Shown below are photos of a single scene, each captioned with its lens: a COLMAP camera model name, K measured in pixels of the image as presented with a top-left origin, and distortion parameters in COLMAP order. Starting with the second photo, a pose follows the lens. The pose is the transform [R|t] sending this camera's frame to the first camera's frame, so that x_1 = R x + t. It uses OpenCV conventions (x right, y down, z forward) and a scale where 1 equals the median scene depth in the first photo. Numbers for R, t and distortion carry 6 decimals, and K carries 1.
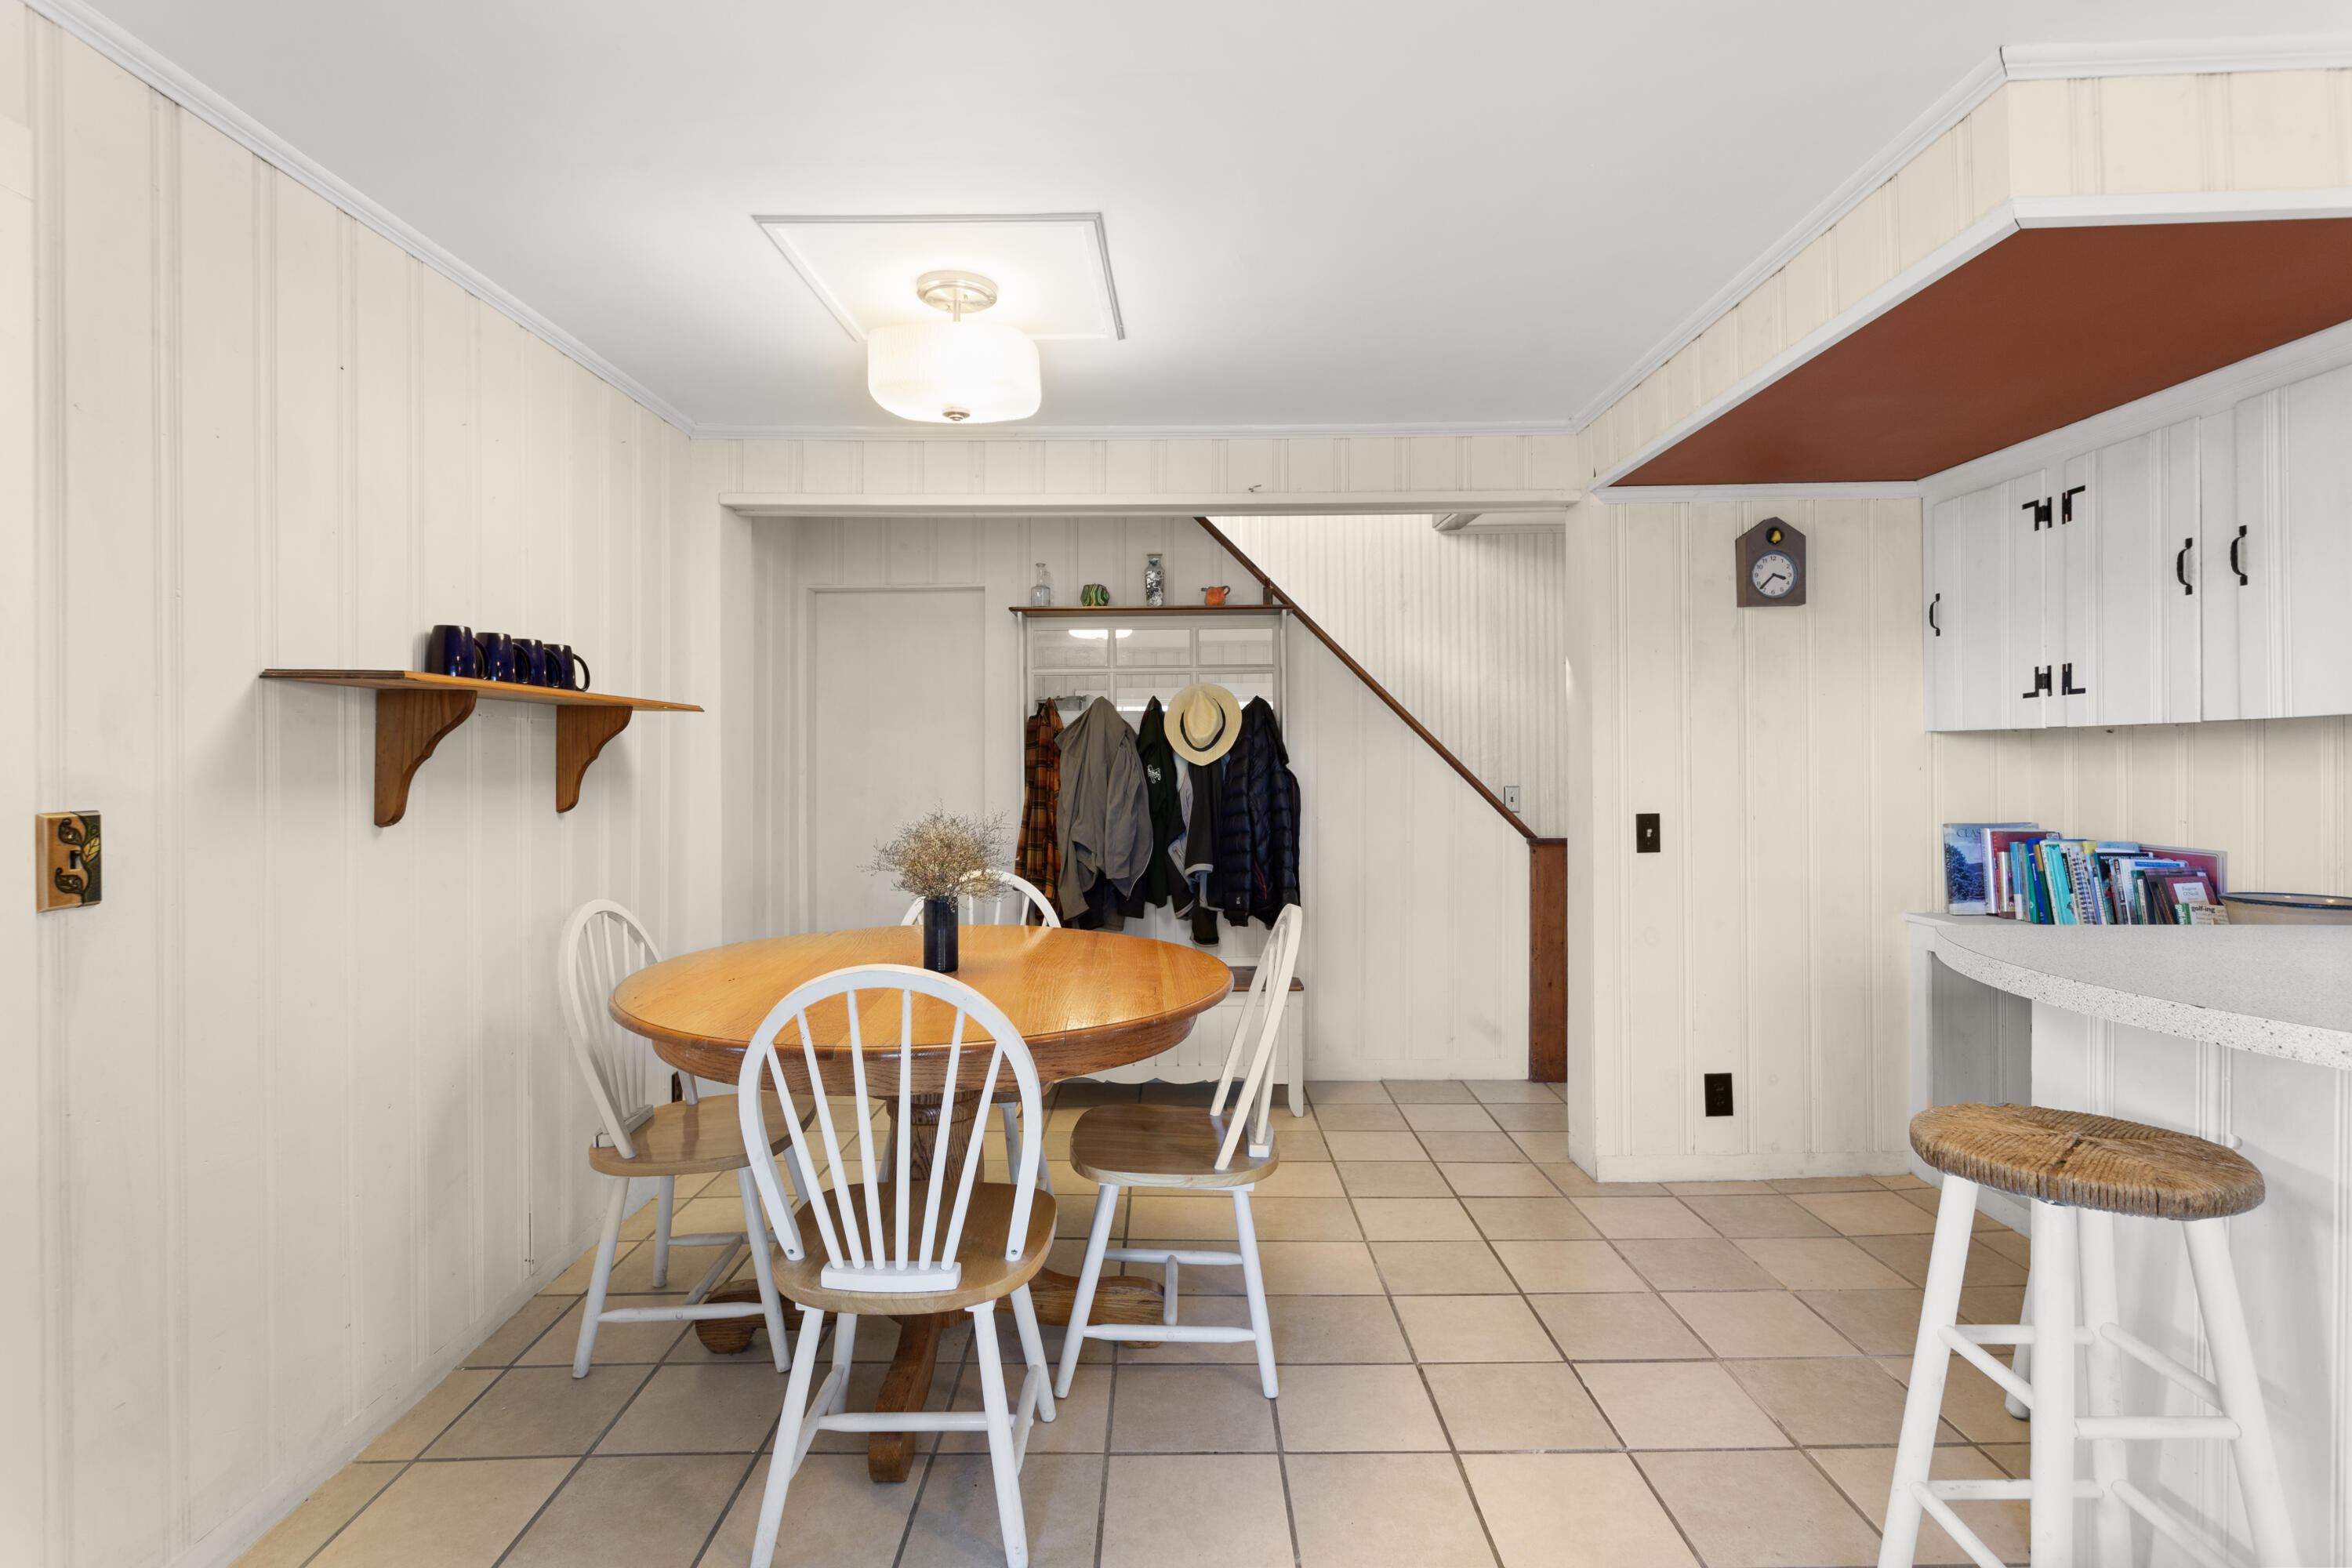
lens RADIAL K [[1168.3, 0, 1175.4], [0, 1168.3, 762.3], [0, 0, 1]] dist [-0.002492, 0.000305]
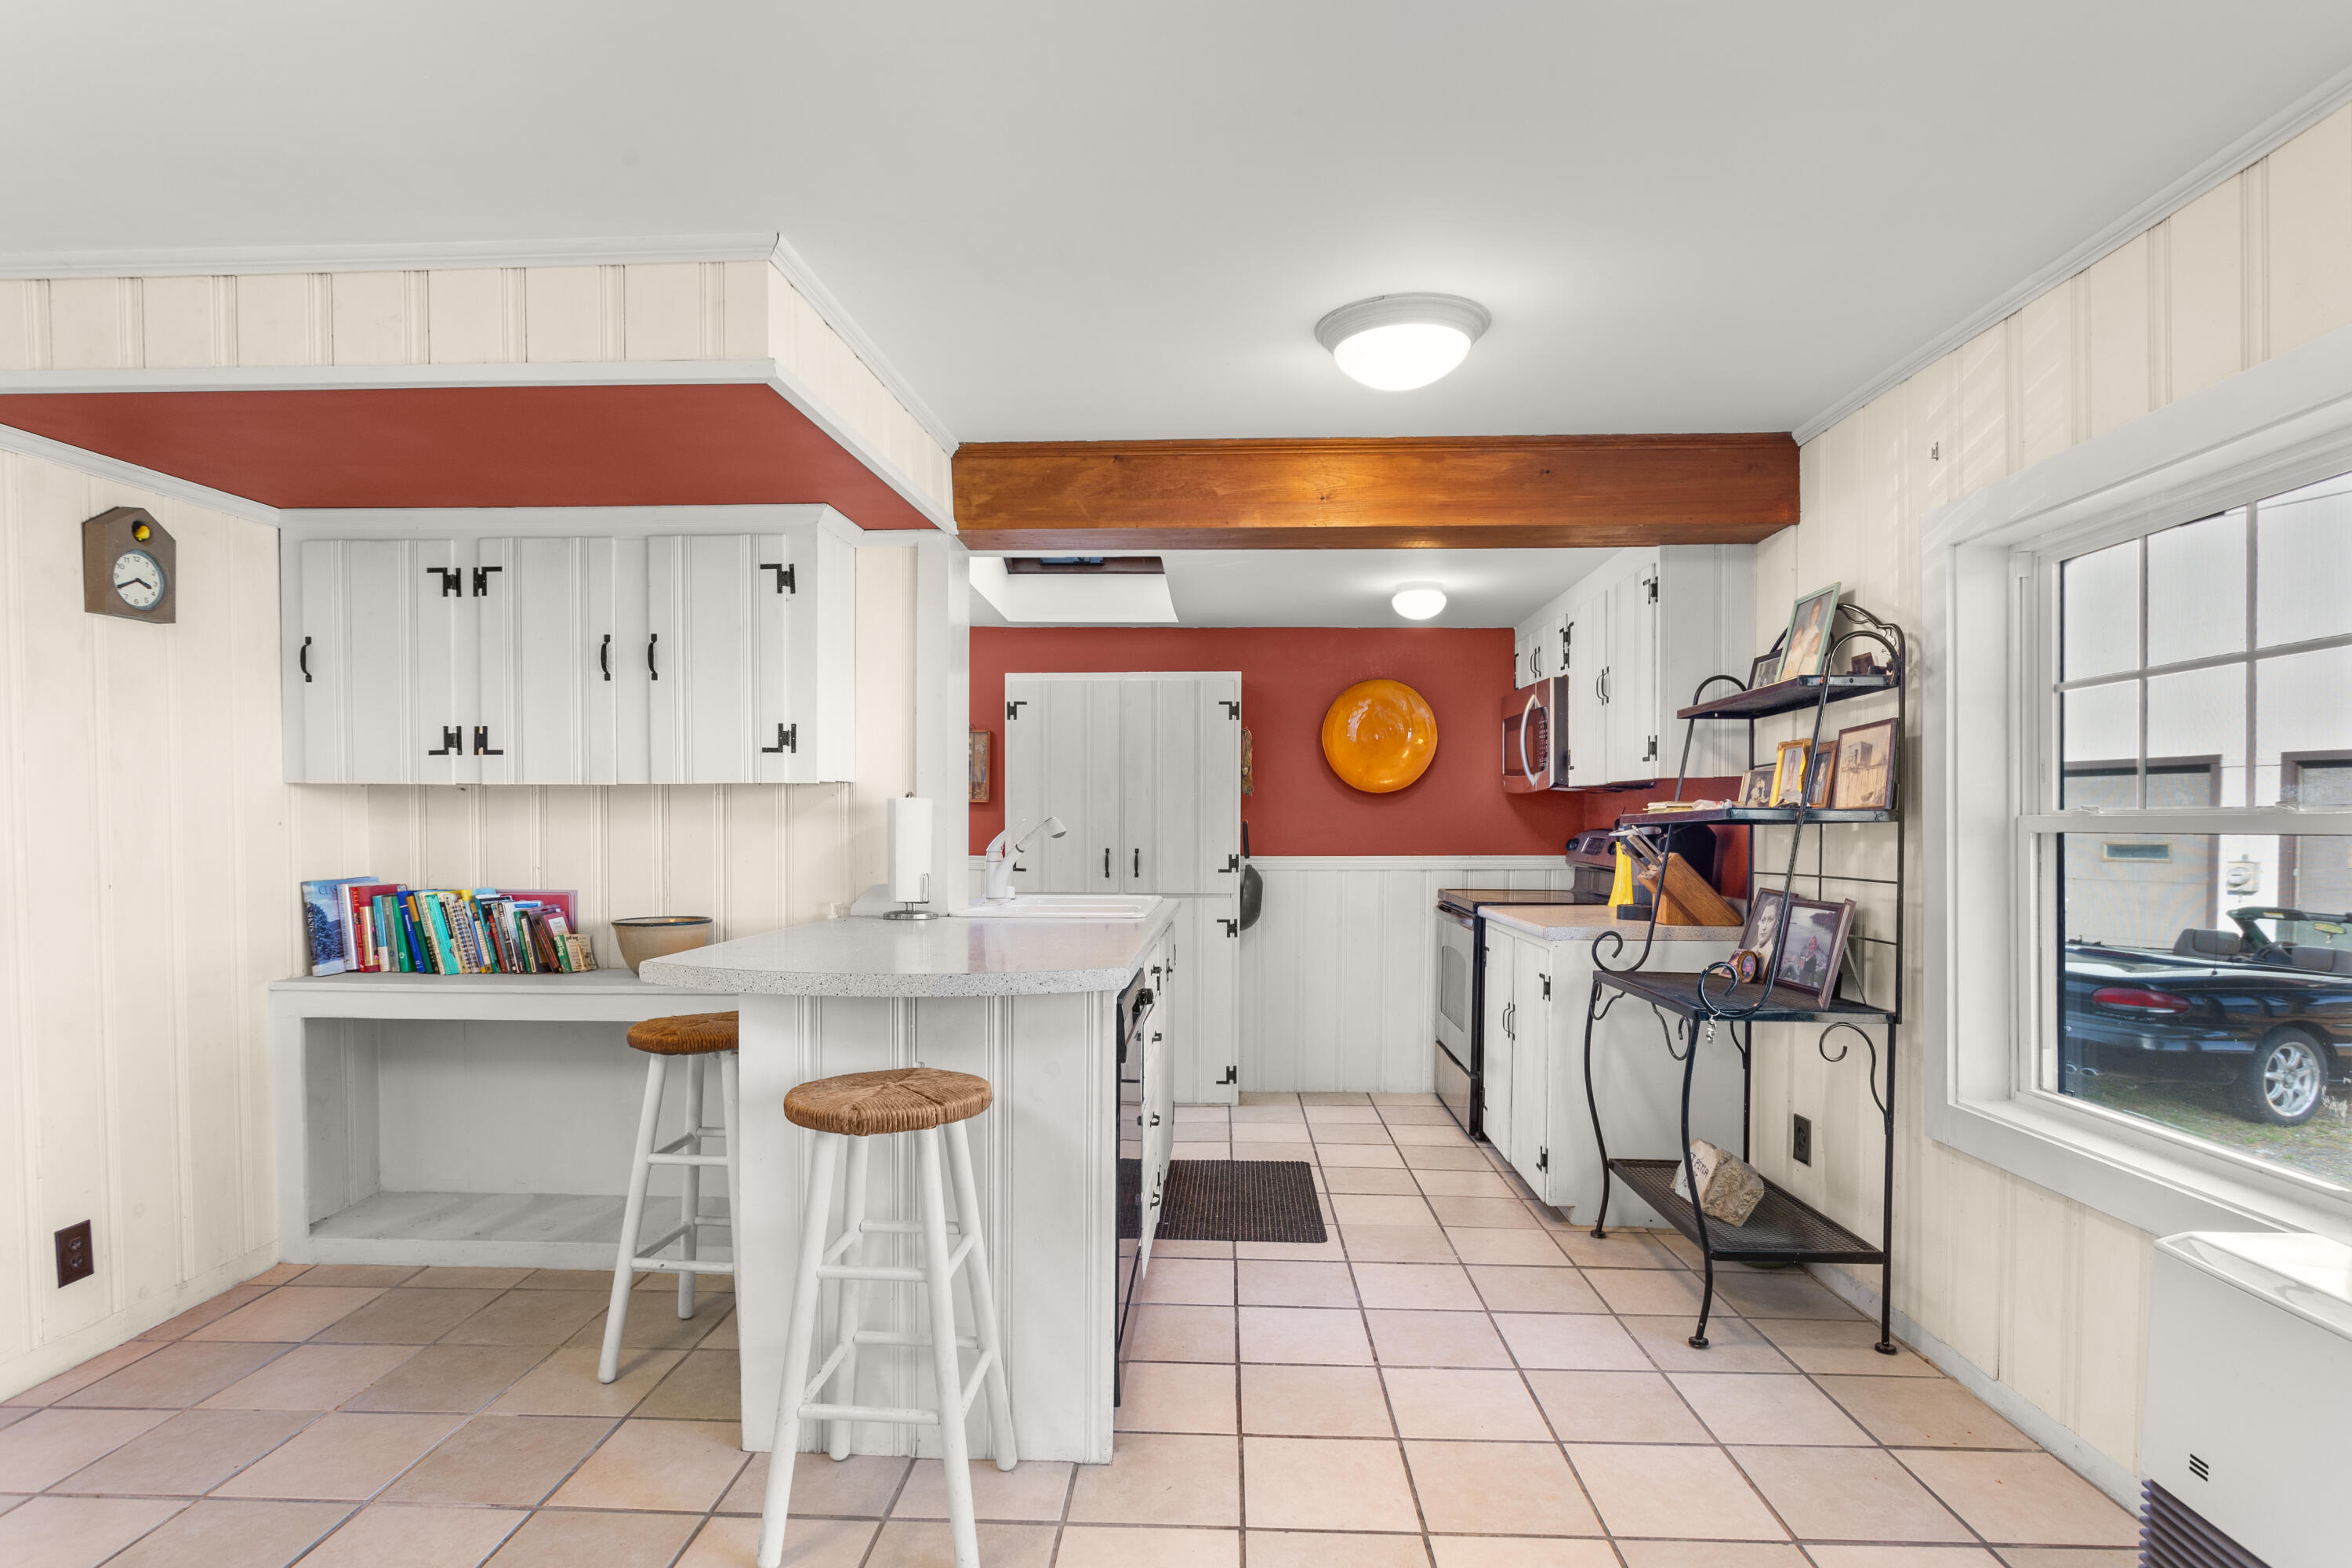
lens RADIAL K [[1187.8, 0, 1174.1], [0, 1187.8, 847.1], [0, 0, 1]] dist [-0.017801, 0.008705]
pose [[0.050957, -0.019548, 0.998510, -0.265371], [-0.002652, 0.999802, 0.019708, 0.004219], [-0.998697, -0.003652, 0.050895, 0.258667]]
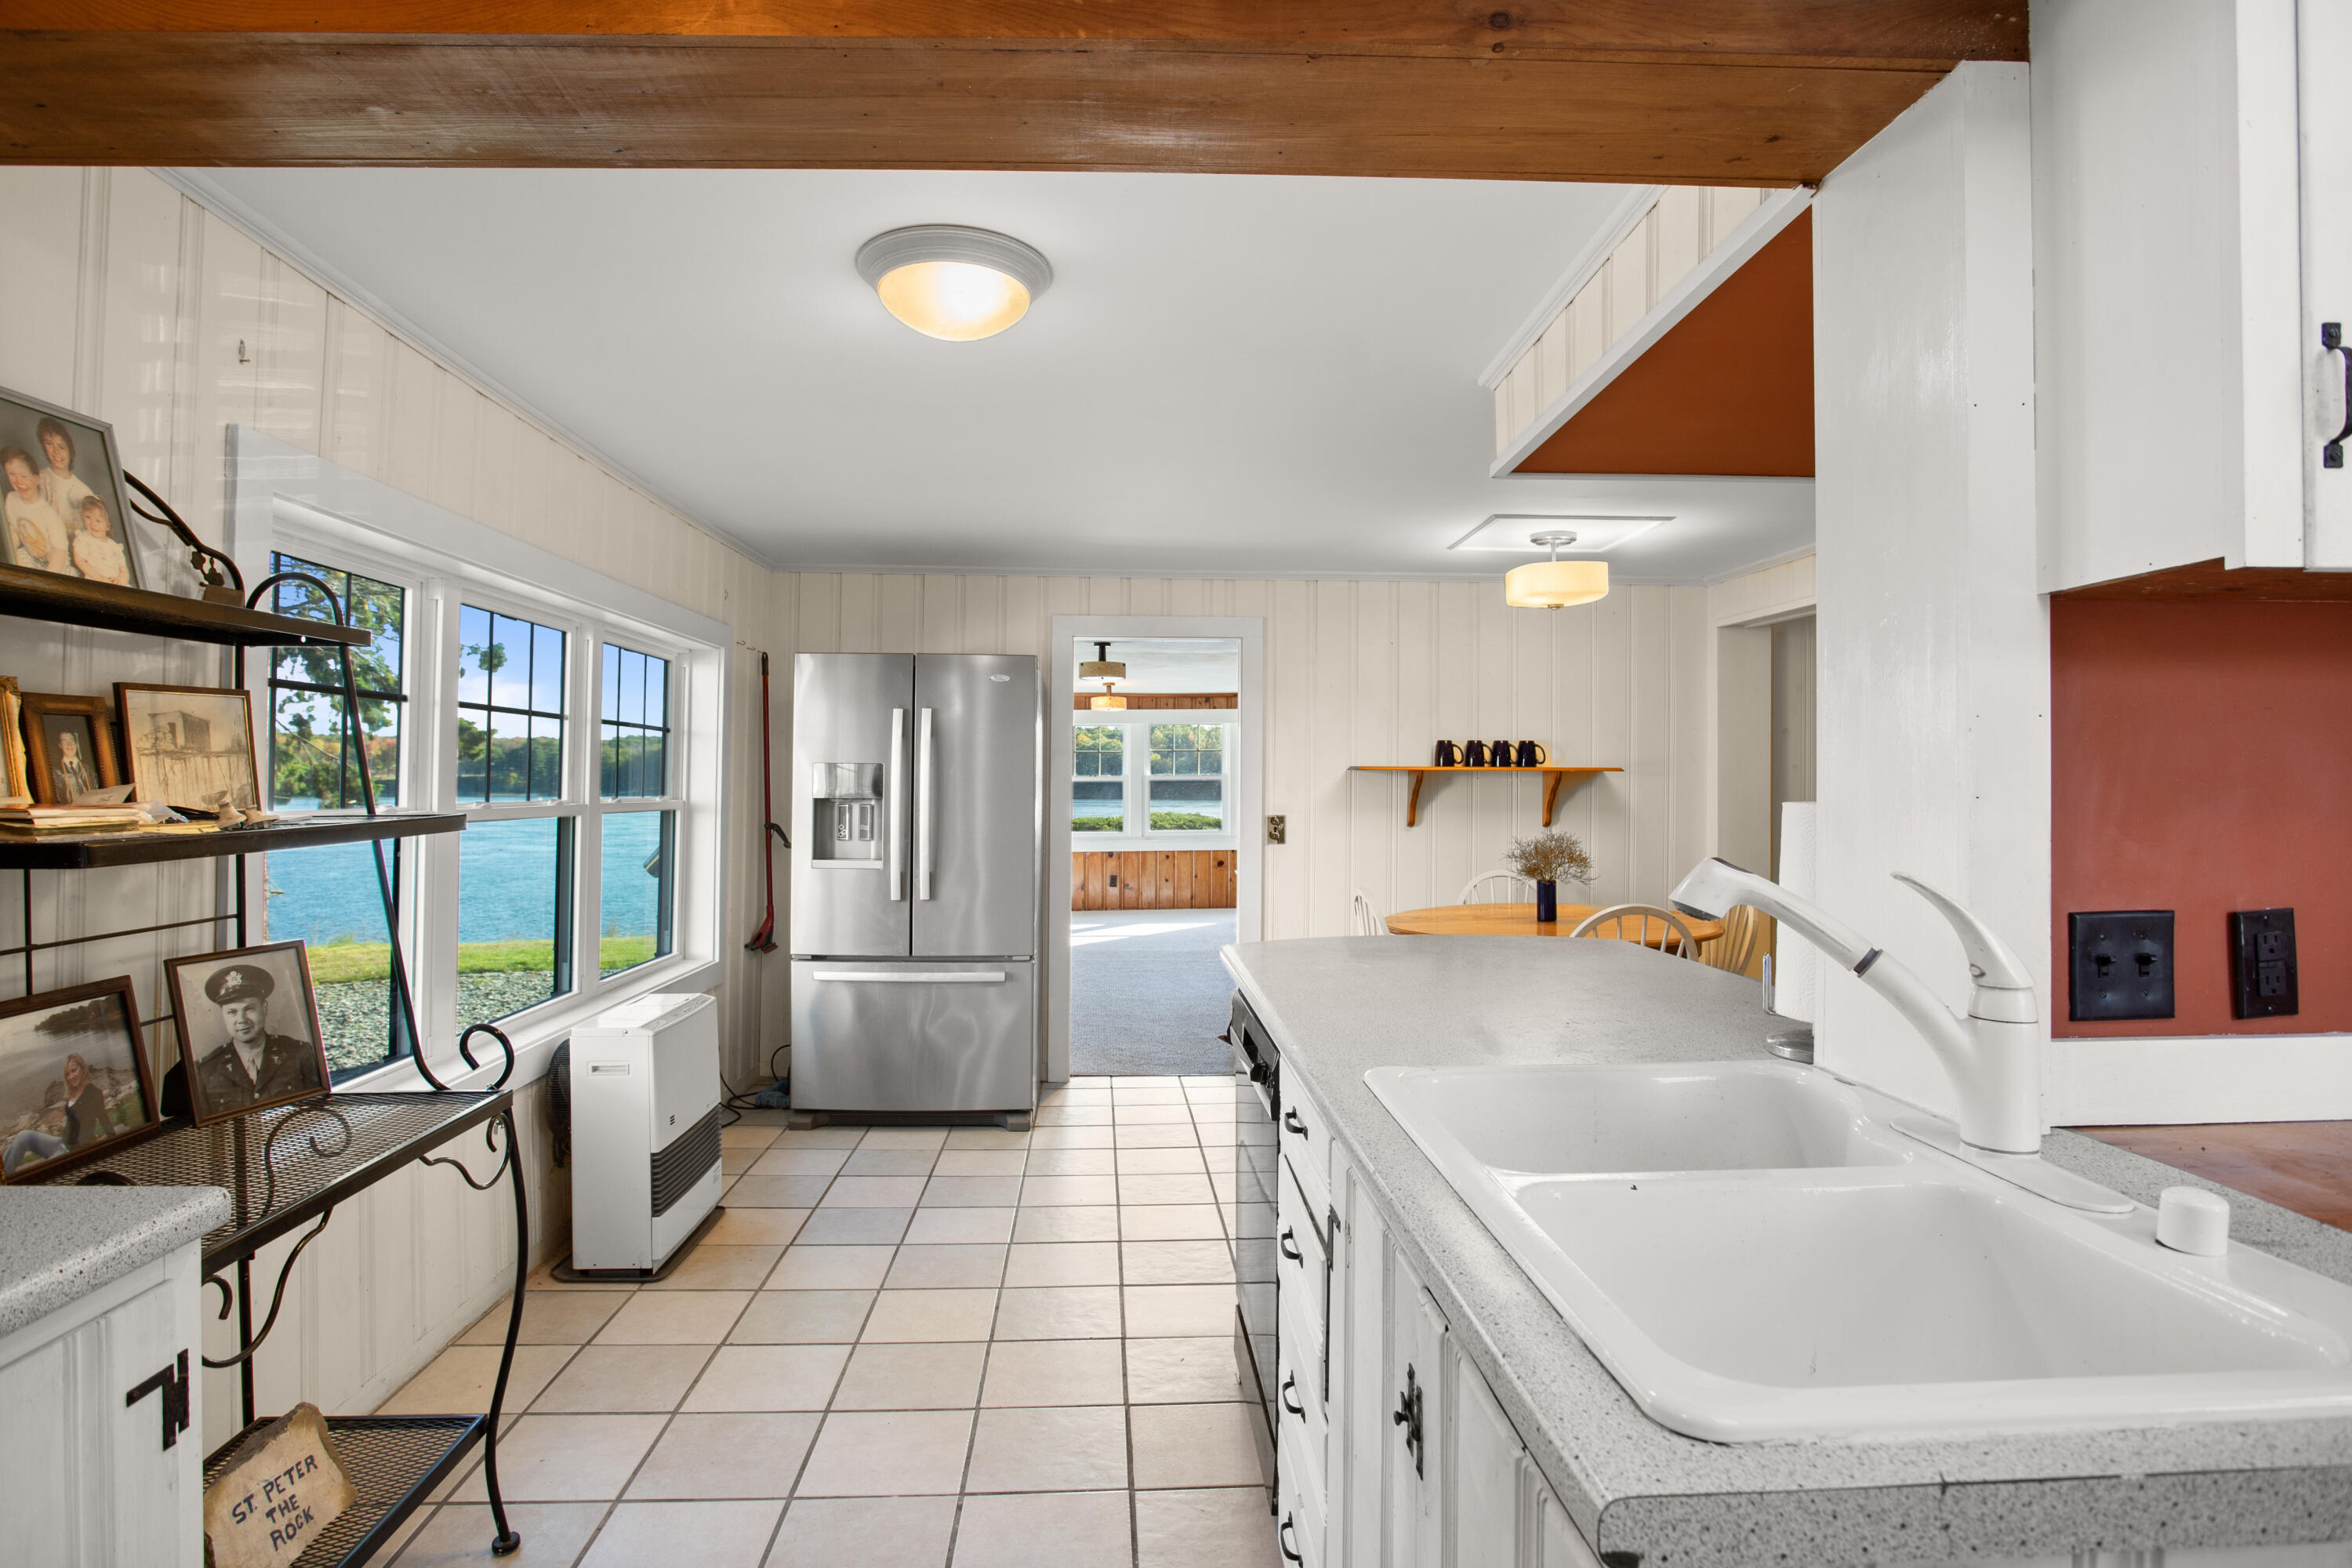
lens RADIAL K [[1223.4, 0, 1160.8], [0, 1223.4, 778.1], [0, 0, 1]] dist [-0.056479, 0.022911]
pose [[0.045166, -0.003306, -0.998974, 1.194103], [-0.001622, 0.999993, -0.003383, -0.024485], [0.998978, 0.001773, 0.045160, 0.238521]]
